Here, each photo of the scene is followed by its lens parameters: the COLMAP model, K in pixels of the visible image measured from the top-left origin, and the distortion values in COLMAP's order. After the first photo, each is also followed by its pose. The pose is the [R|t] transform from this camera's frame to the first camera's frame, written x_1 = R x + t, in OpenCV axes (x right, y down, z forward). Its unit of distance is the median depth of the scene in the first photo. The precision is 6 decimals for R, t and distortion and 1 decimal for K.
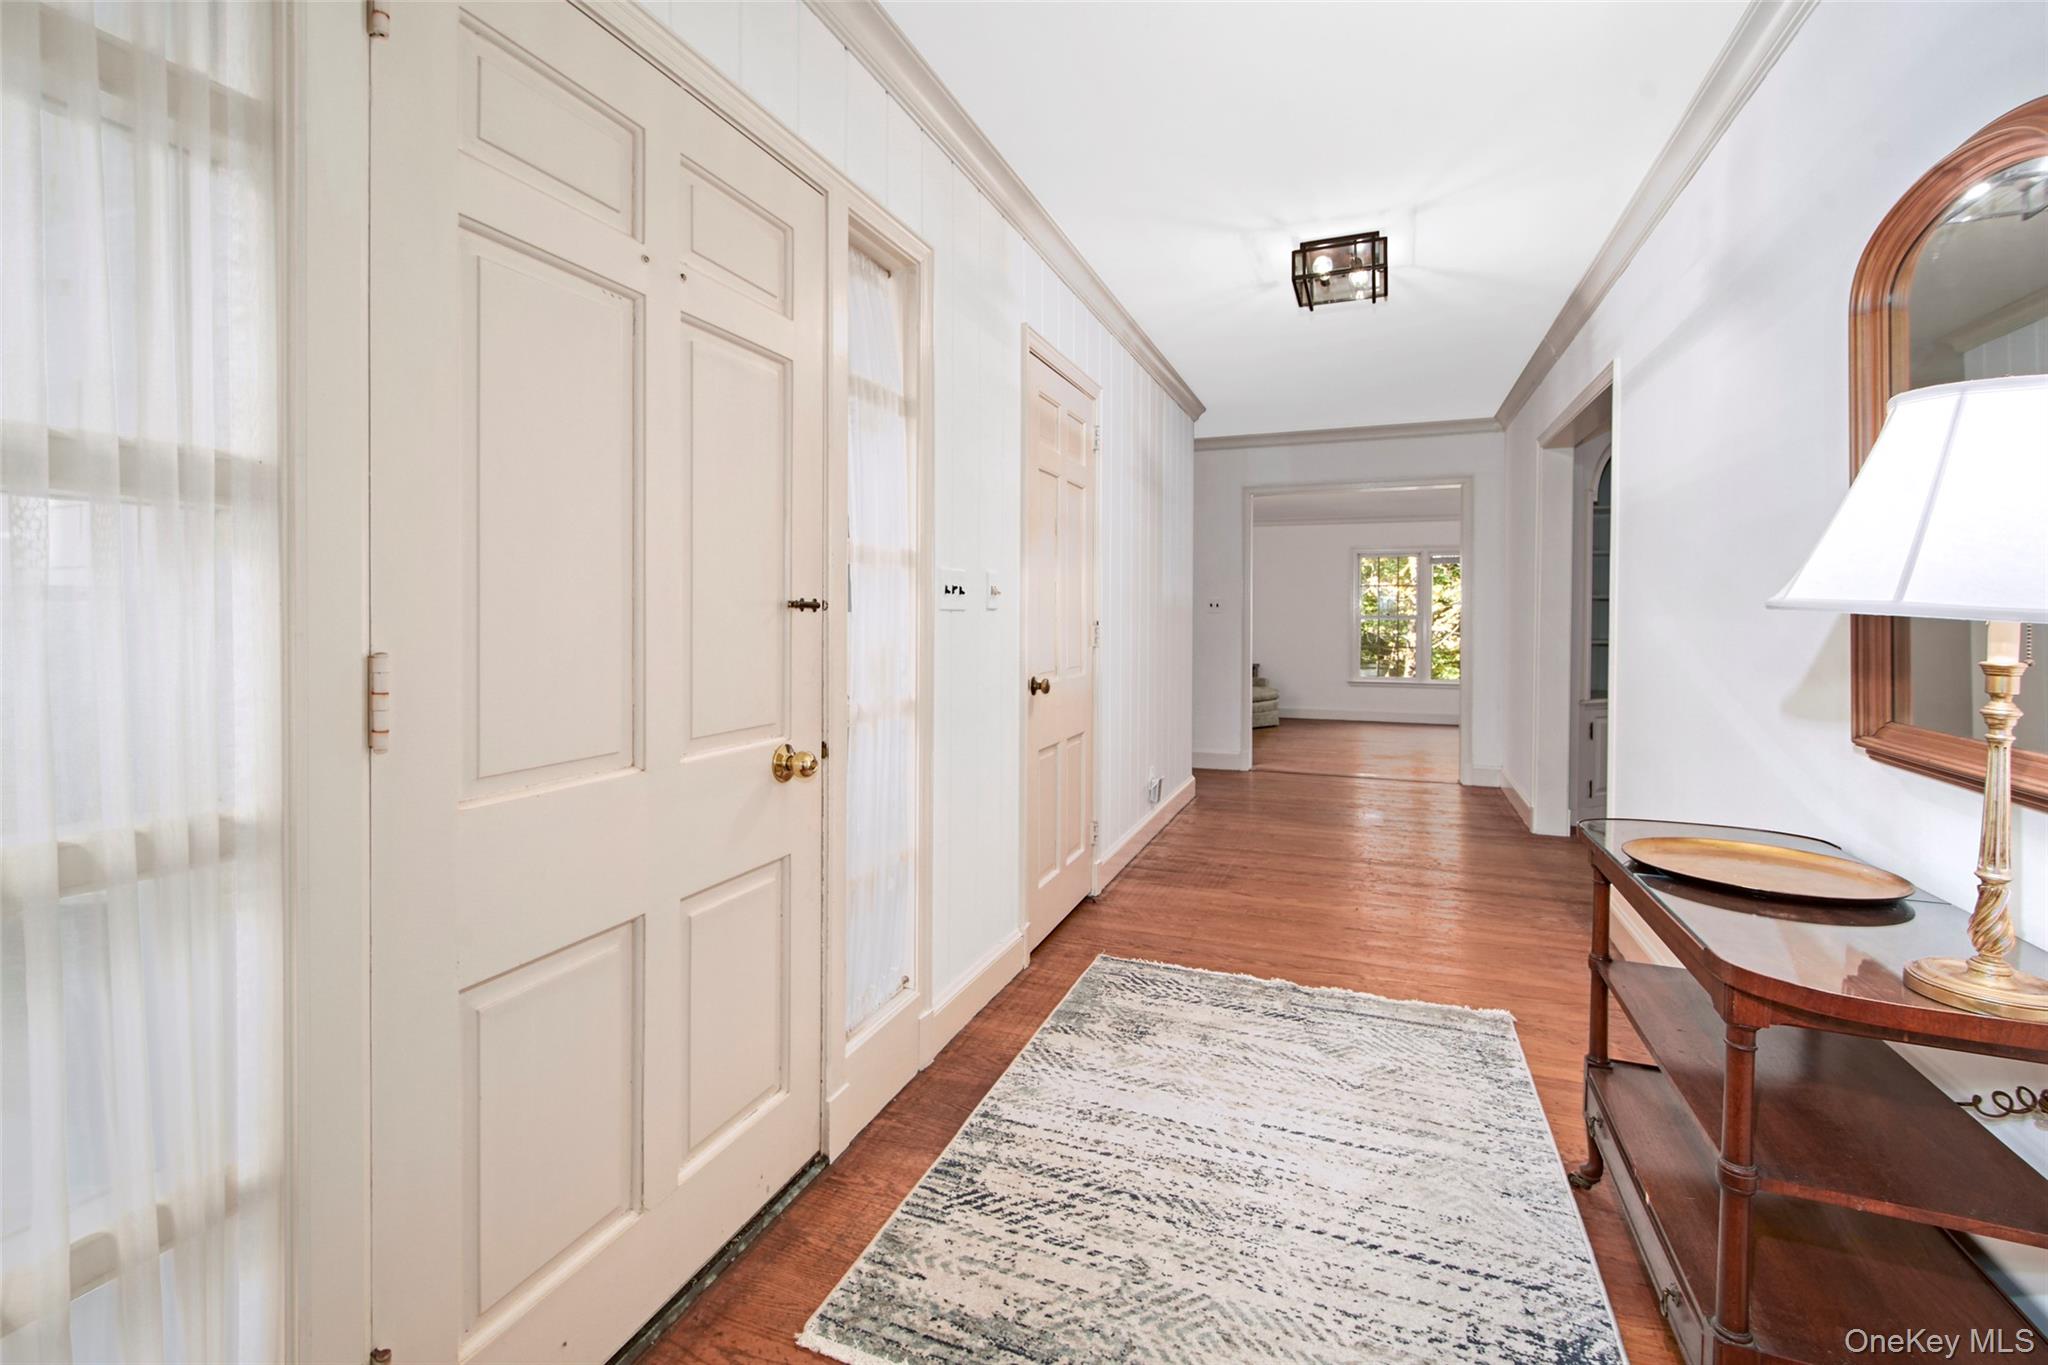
lens RADIAL K [[907.6, 0, 972.4], [0, 907.6, 617.2], [0, 0, 1]] dist [0.003275, 0.000055]
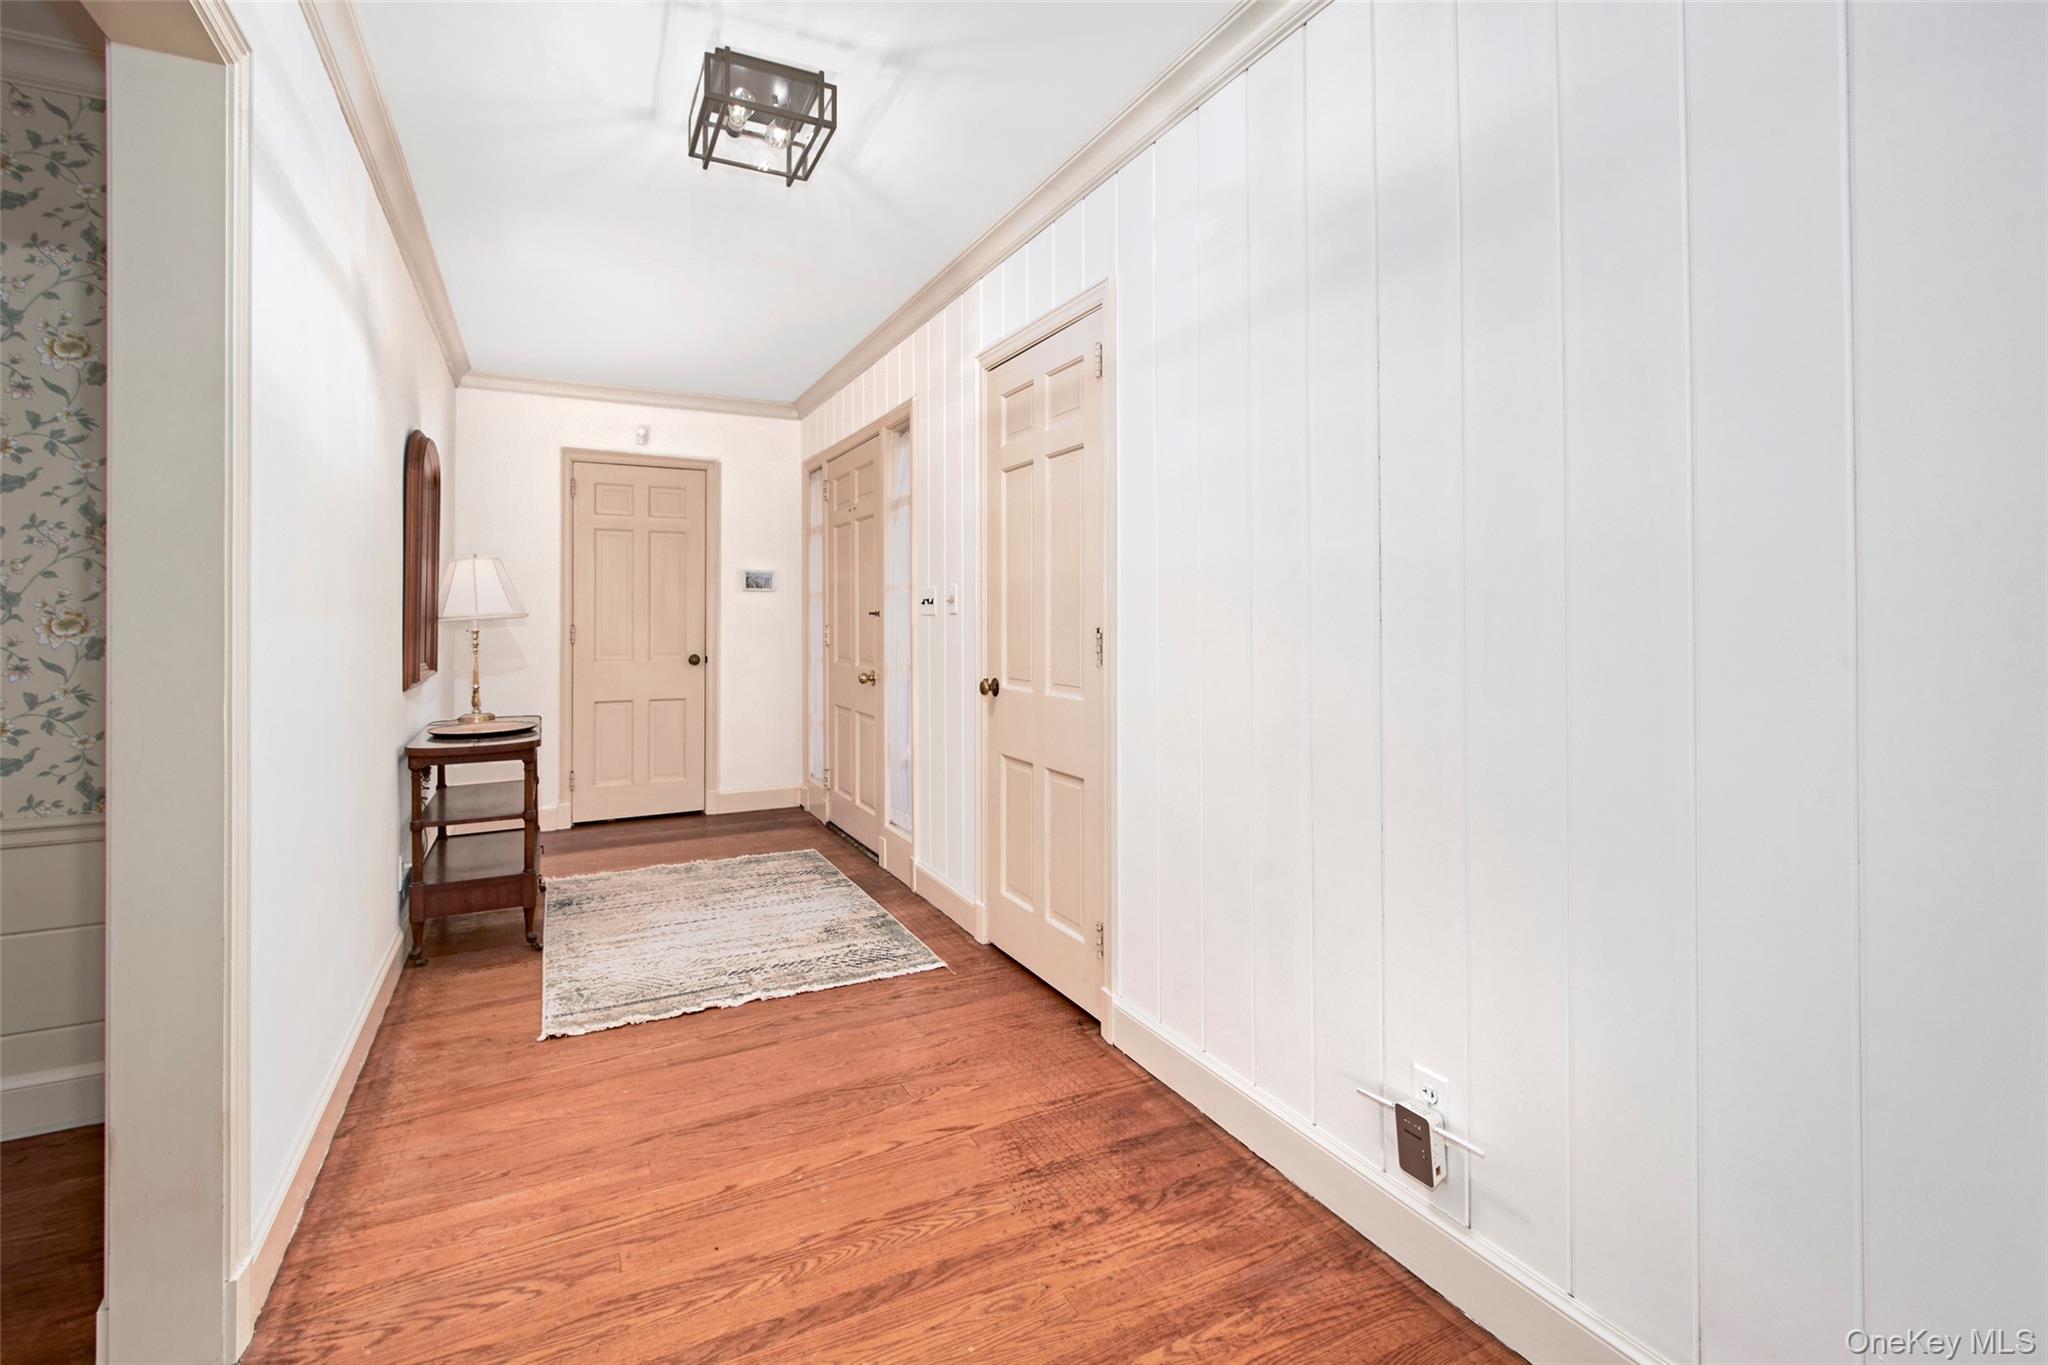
lens RADIAL K [[907.6, 0, 991.7], [0, 907.6, 613.4], [0, 0, 1]] dist [0.003275, 0.000055]
pose [[-0.650835, -0.002802, -0.759214, 0.979256], [-0.000985, 0.999995, -0.002846, -0.007656], [0.759219, -0.001104, -0.650834, 1.918106]]
